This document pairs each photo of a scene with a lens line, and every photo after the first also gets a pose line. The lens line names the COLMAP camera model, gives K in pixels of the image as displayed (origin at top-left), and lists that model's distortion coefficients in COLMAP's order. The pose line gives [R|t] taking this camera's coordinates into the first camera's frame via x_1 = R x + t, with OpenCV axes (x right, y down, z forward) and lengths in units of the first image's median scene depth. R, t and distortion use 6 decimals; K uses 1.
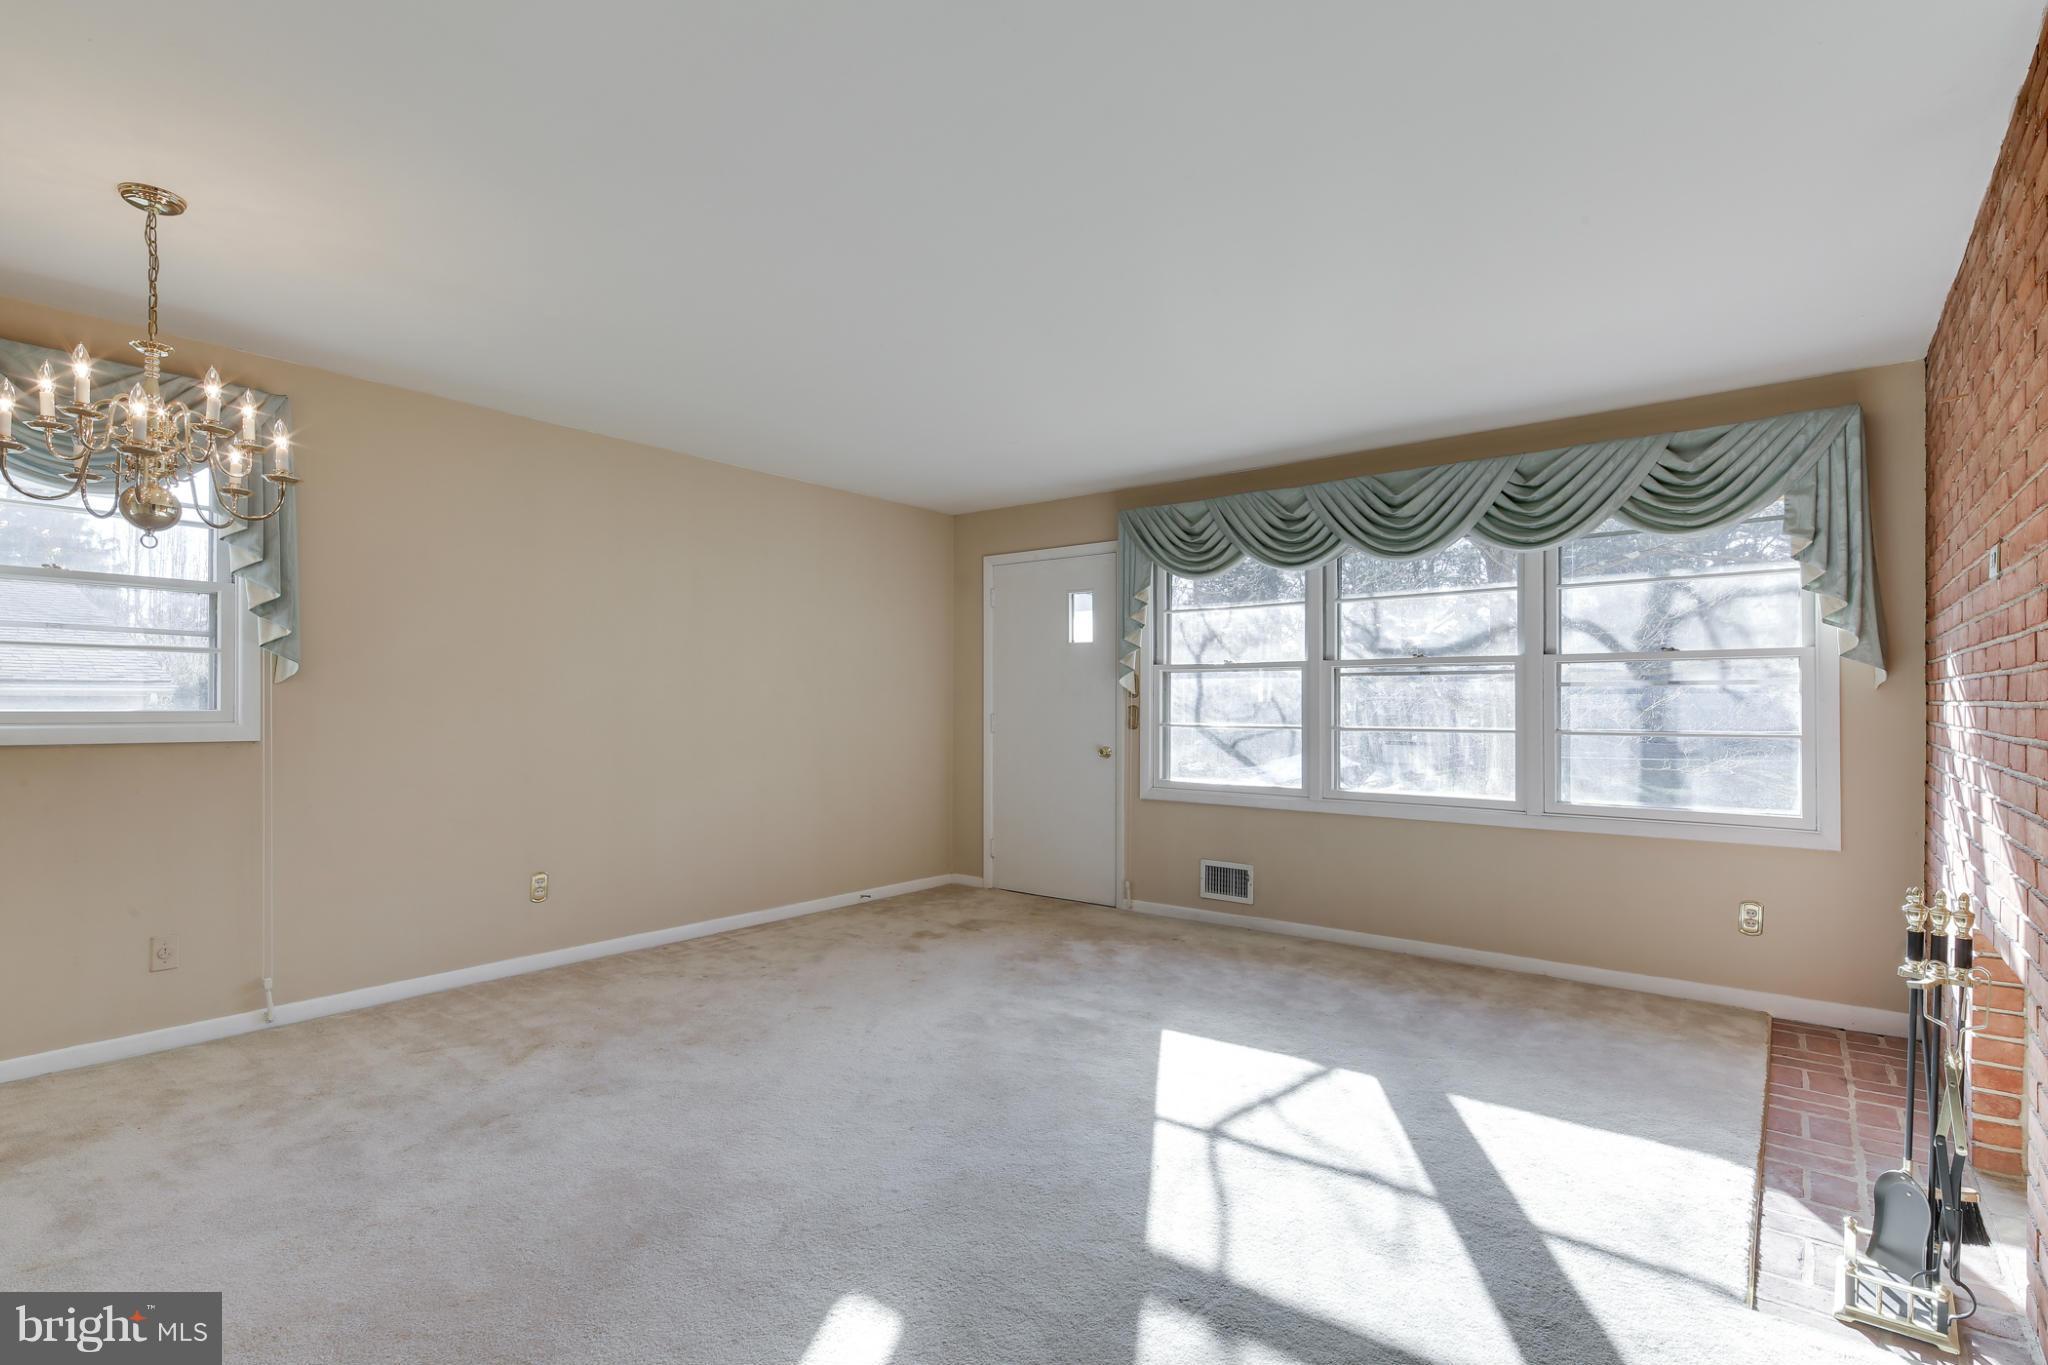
lens RADIAL K [[988.2, 0, 1023.1], [0, 988.2, 690.8], [0, 0, 1]] dist [0.031699, -0.014181]
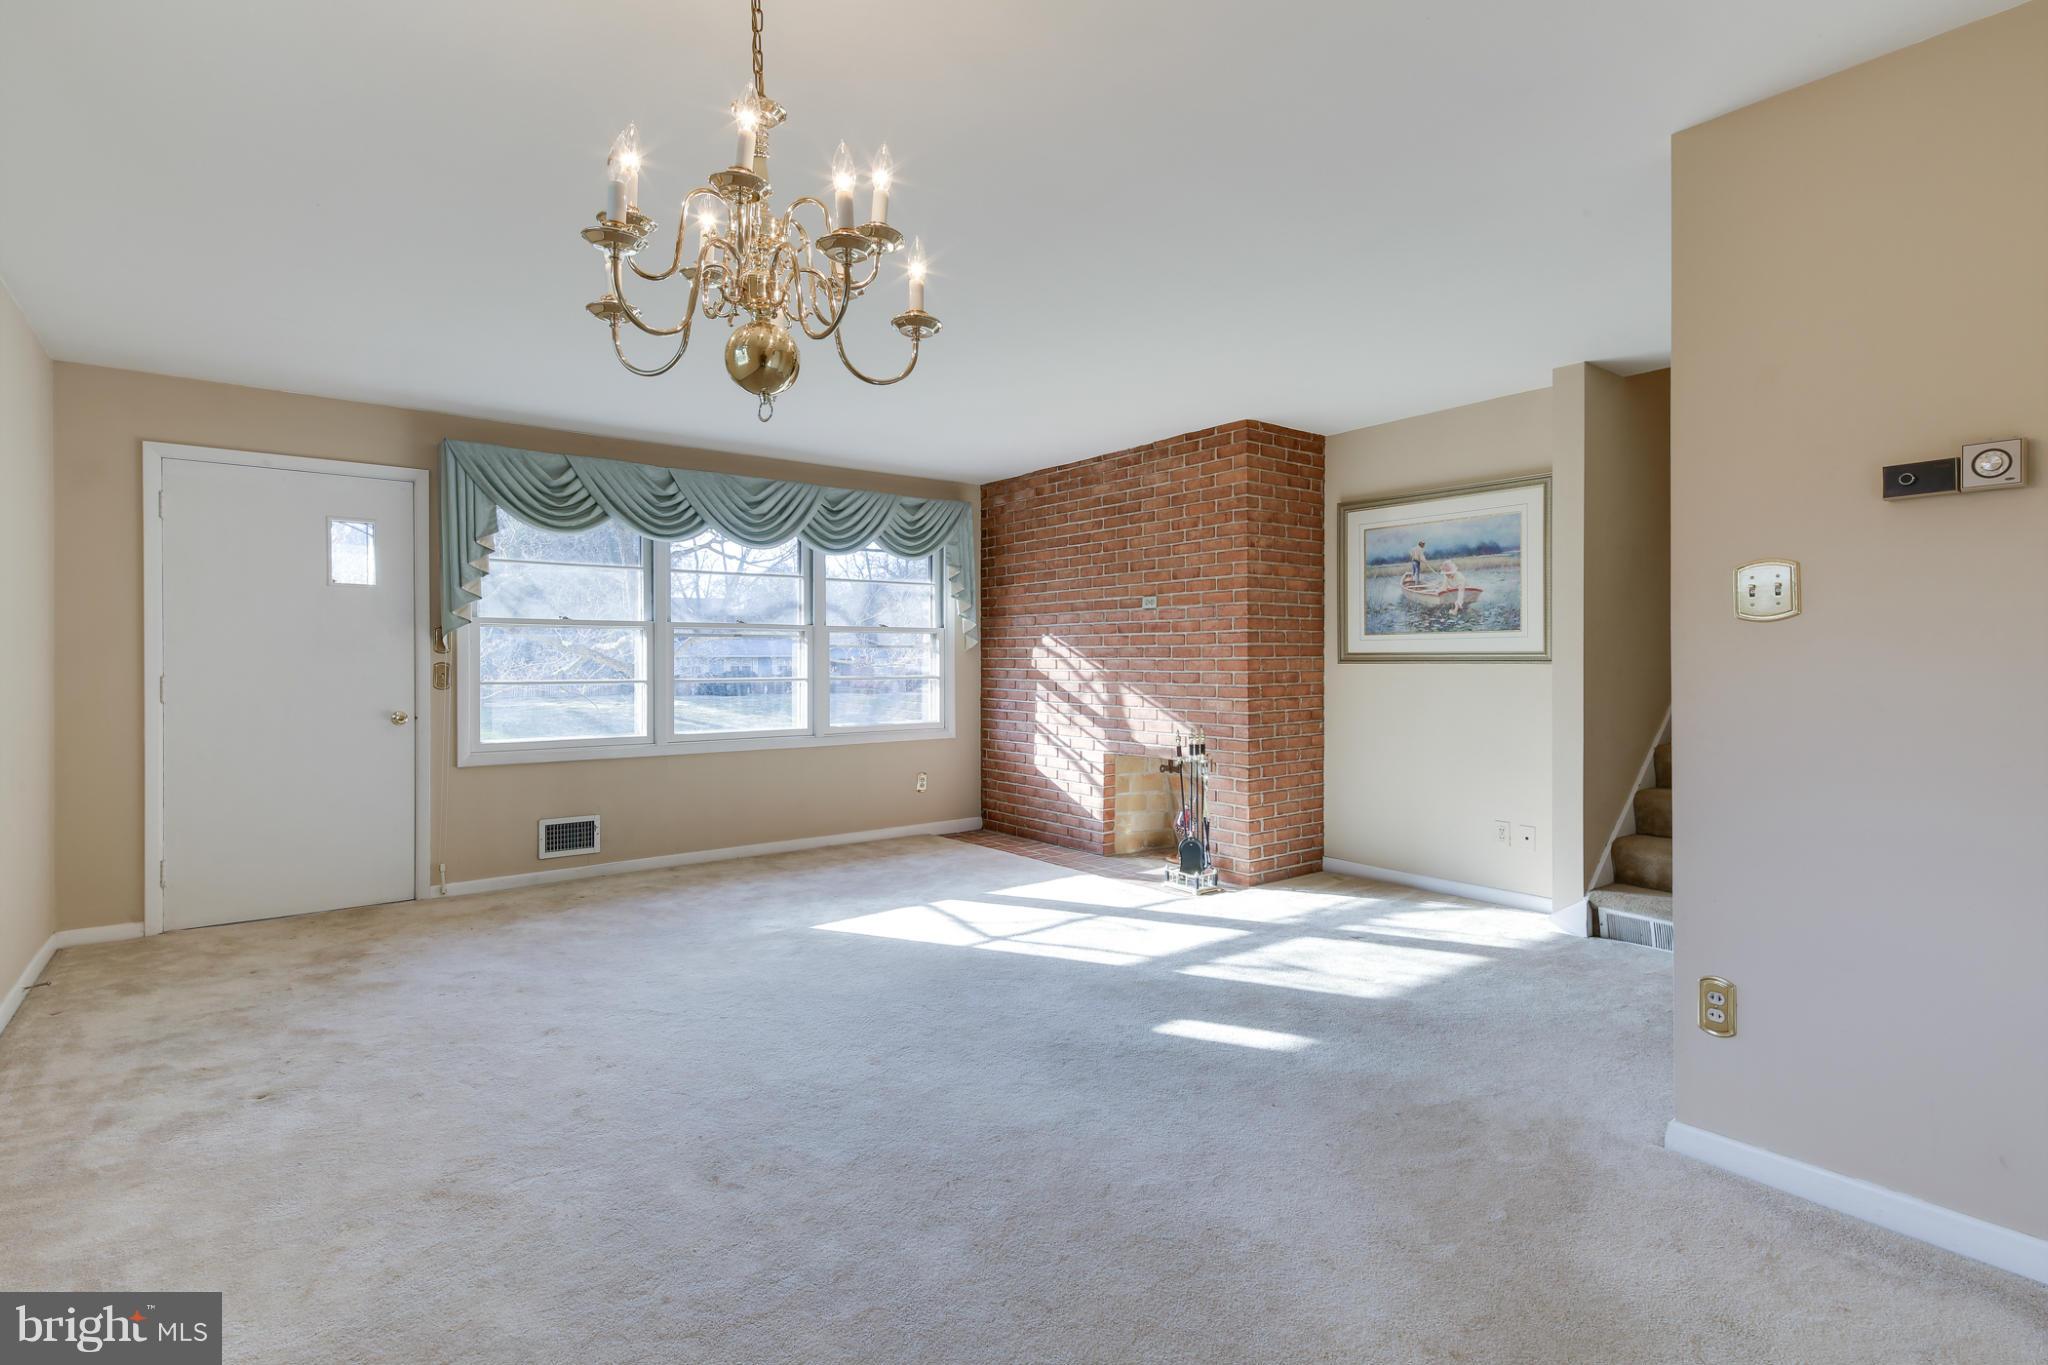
lens RADIAL K [[980.1, 0, 1021.7], [0, 980.1, 646.5], [0, 0, 1]] dist [0.034952, -0.017619]
pose [[0.235162, 0.013847, 0.971858, -0.749104], [-0.010069, 0.999880, -0.011810, 0.007166], [-0.971904, -0.007008, 0.235273, 0.358408]]
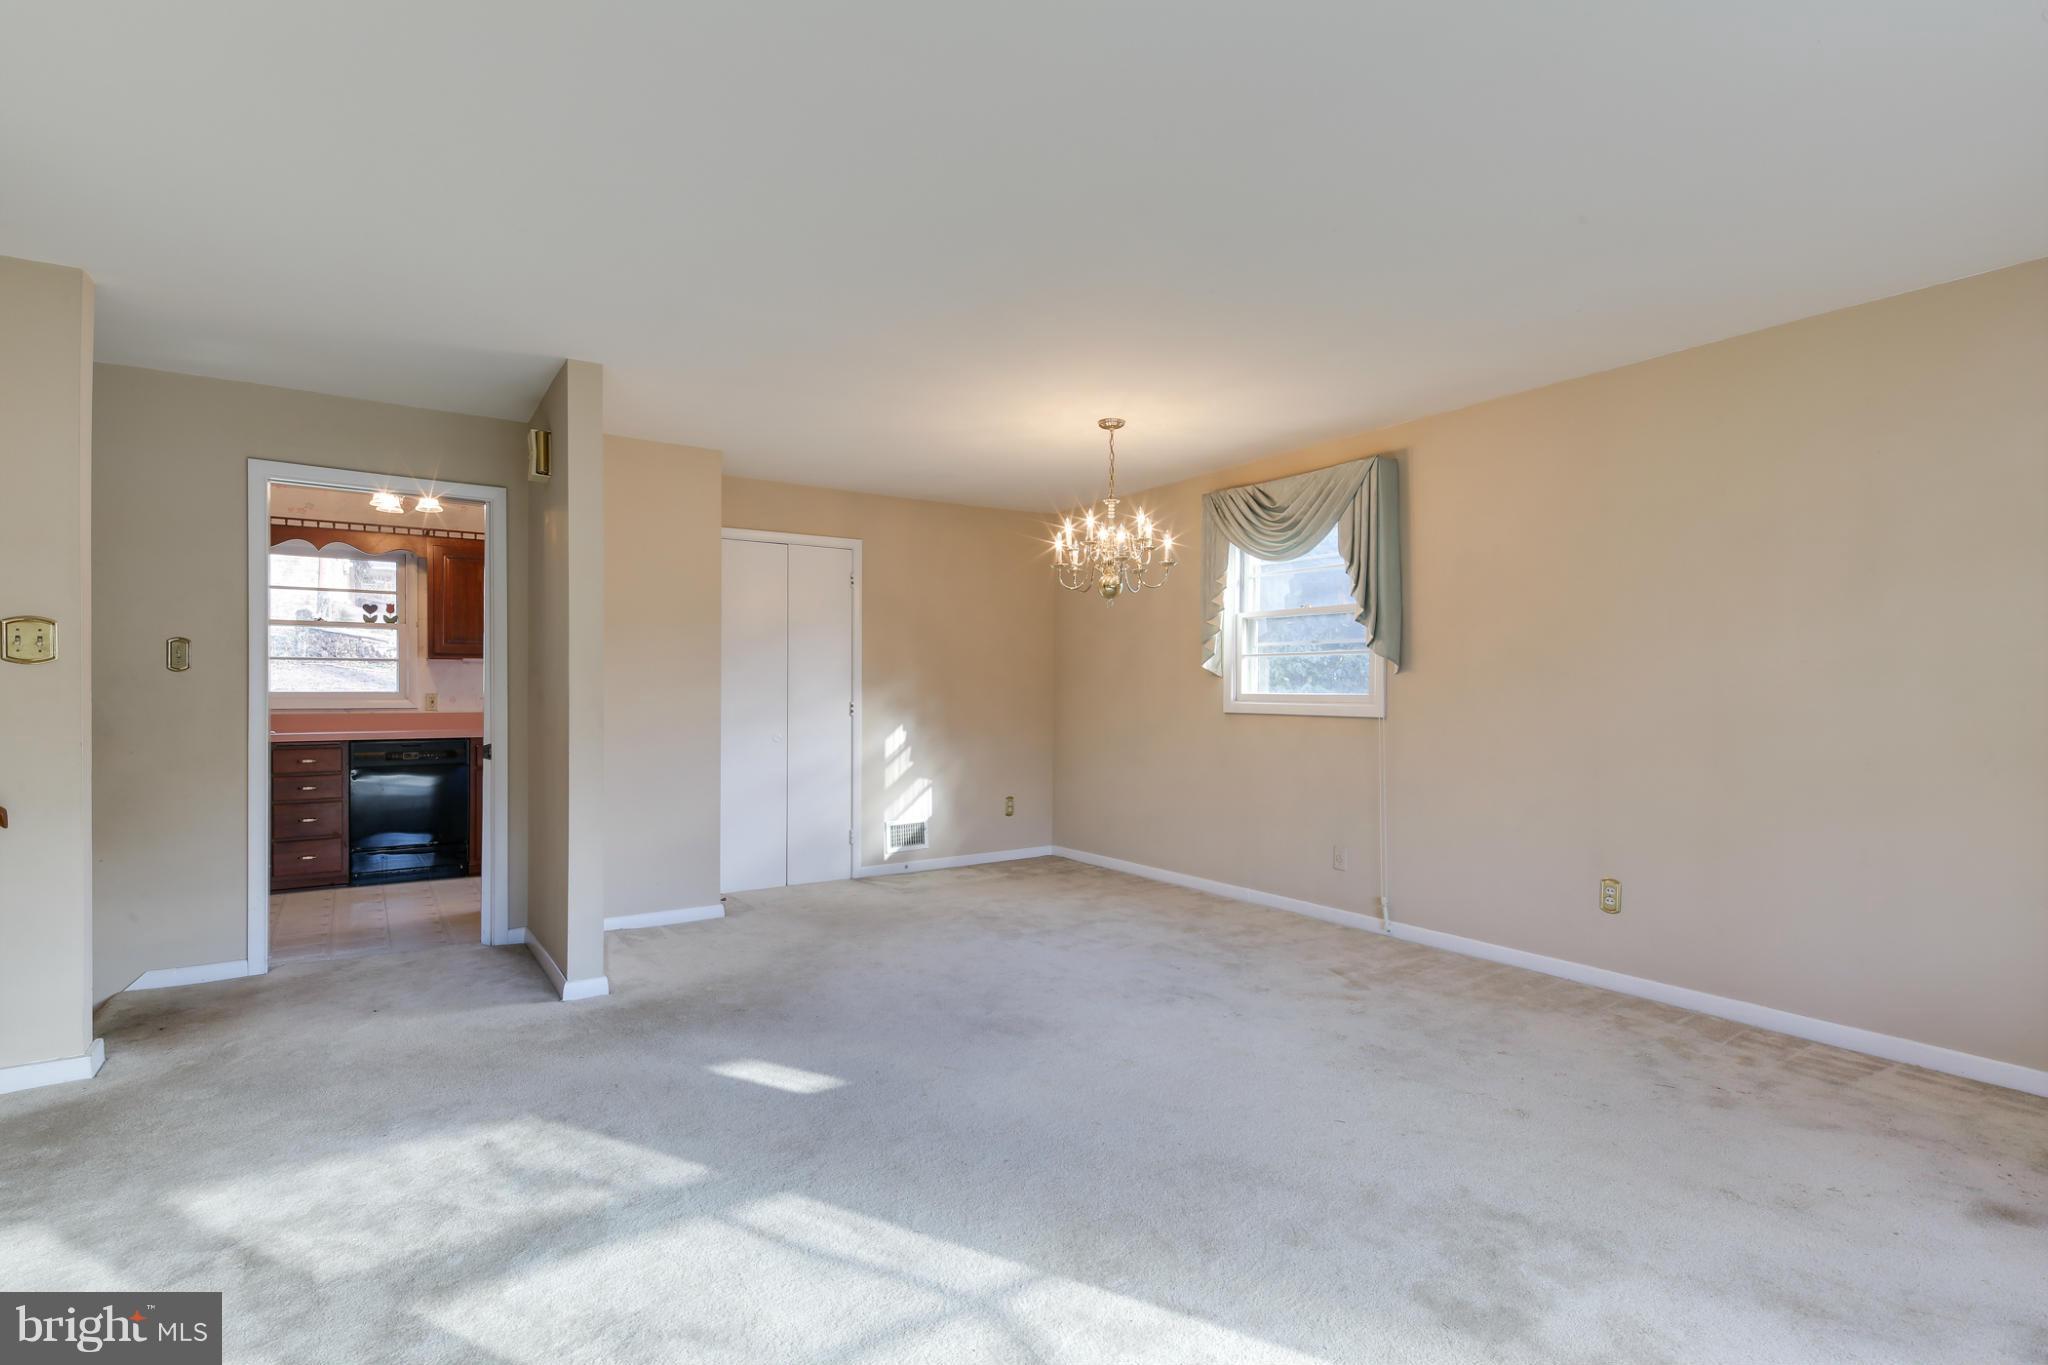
lens RADIAL K [[988.2, 0, 1023.1], [0, 988.2, 690.8], [0, 0, 1]] dist [0.031699, -0.014181]
pose [[-0.315211, -0.002440, -0.949018, 0.494394], [0.010014, 0.999932, -0.005897, 0.012055], [0.948969, -0.011363, -0.315166, 0.735668]]
